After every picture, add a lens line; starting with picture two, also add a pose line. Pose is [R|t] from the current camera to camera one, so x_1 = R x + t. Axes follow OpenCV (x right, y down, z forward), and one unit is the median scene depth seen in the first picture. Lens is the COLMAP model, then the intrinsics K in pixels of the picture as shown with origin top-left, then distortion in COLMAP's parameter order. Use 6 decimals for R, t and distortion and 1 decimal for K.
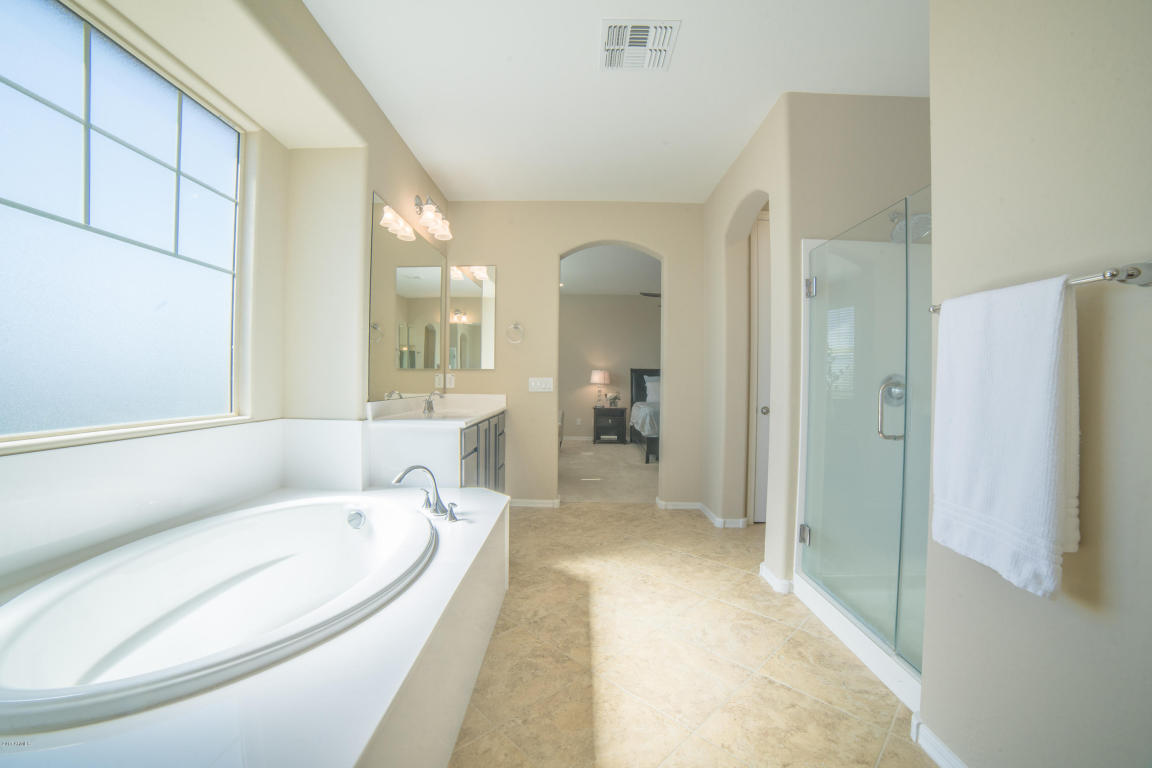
lens RADIAL K [[520.9, 0, 580.1], [0, 520.9, 383.3], [0, 0, 1]] dist [-0.044745, 0.000160]
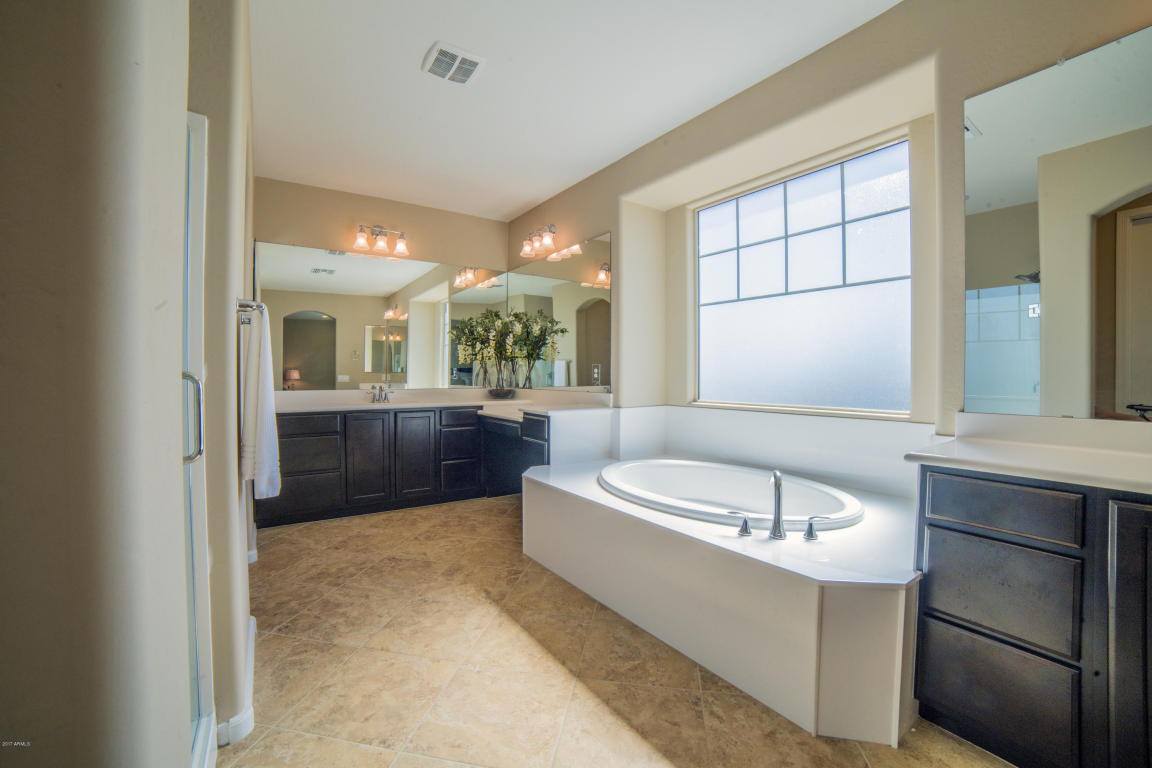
lens RADIAL K [[520.9, 0, 580.4], [0, 520.9, 382.2], [0, 0, 1]] dist [-0.044745, 0.000160]
pose [[-0.850388, -0.017607, -0.525861, 0.554362], [-0.017482, 0.999834, -0.005207, 0.008285], [0.525866, 0.004765, -0.850554, 1.893304]]
